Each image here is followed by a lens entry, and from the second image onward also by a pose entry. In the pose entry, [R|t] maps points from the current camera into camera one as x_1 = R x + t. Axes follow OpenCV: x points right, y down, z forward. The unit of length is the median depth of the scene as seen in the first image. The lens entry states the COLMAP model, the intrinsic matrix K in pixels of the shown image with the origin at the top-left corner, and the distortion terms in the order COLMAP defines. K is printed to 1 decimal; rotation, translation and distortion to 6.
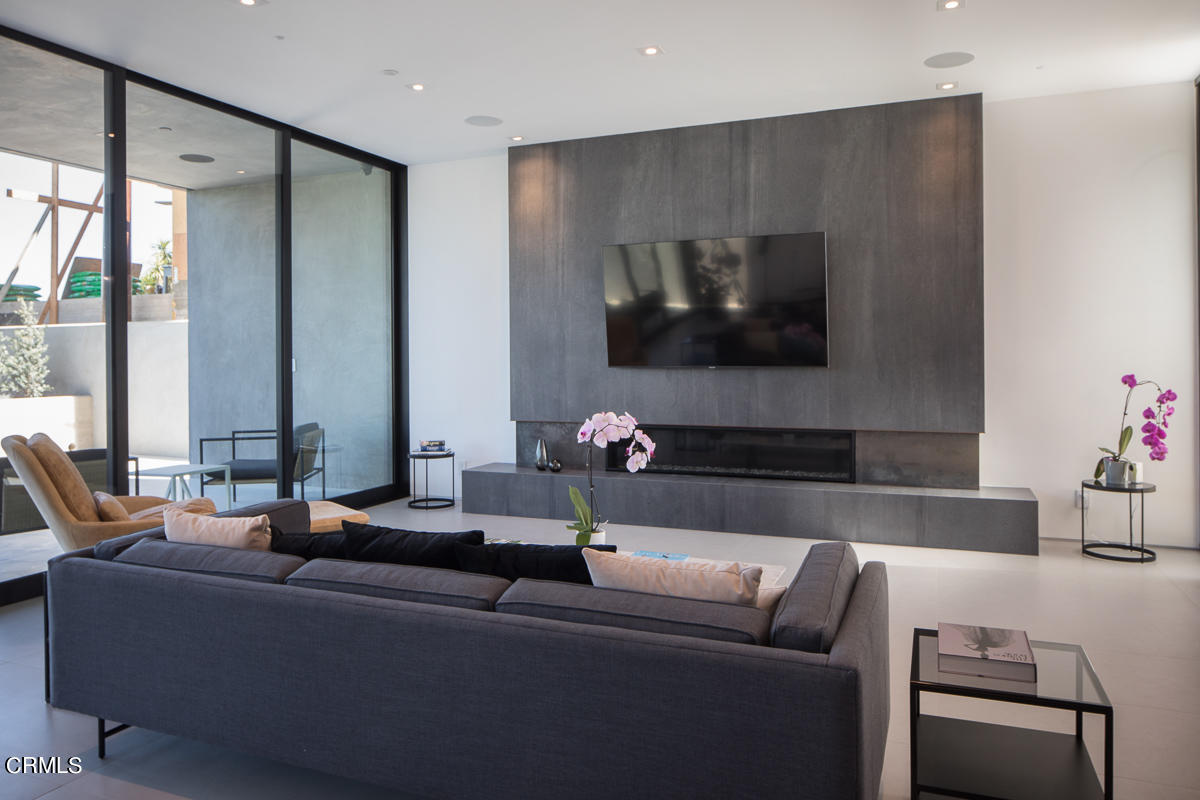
lens RADIAL K [[810.7, 0, 636.8], [0, 810.7, 356.7], [0, 0, 1]] dist [-0.008355, -0.000444]
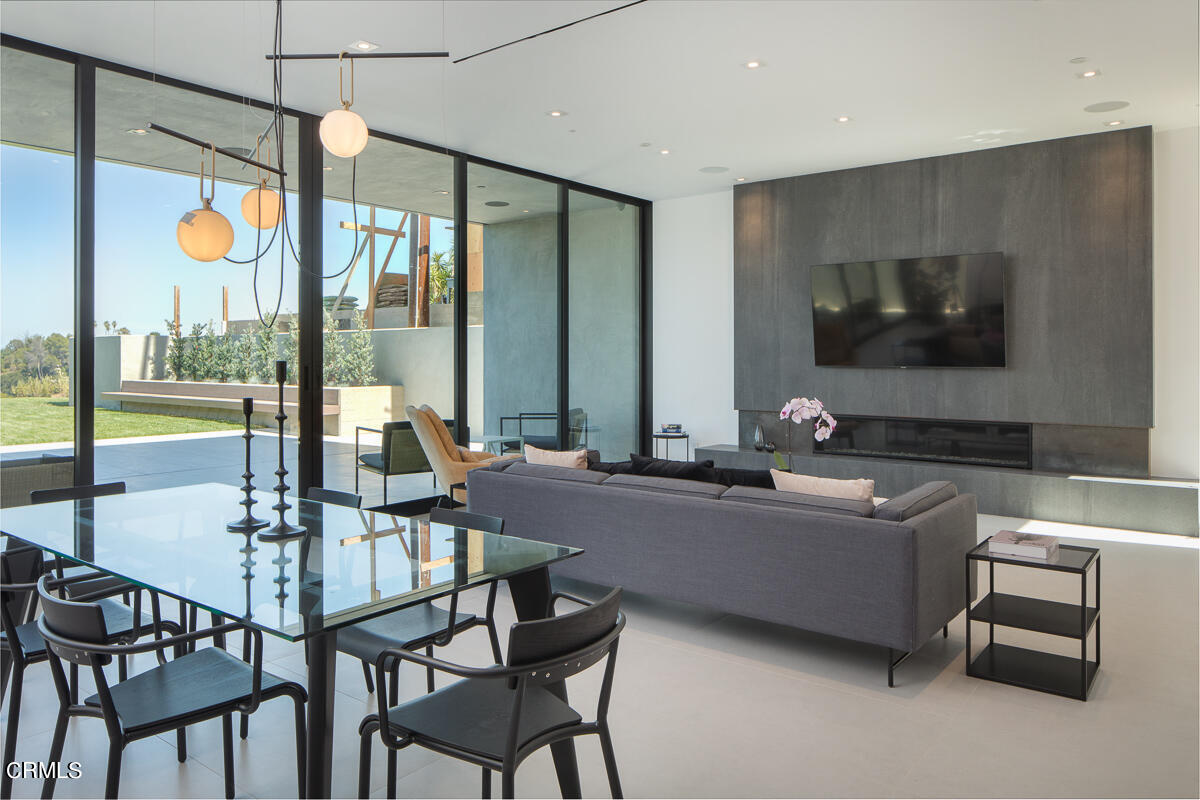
lens RADIAL K [[810.7, 0, 631.3], [0, 810.7, 347.2], [0, 0, 1]] dist [-0.008355, -0.000444]
pose [[0.959521, 0.003991, -0.281610, 0.043149], [-0.007539, 0.999905, -0.011516, 0.000412], [0.281537, 0.013172, 0.959460, -0.239277]]
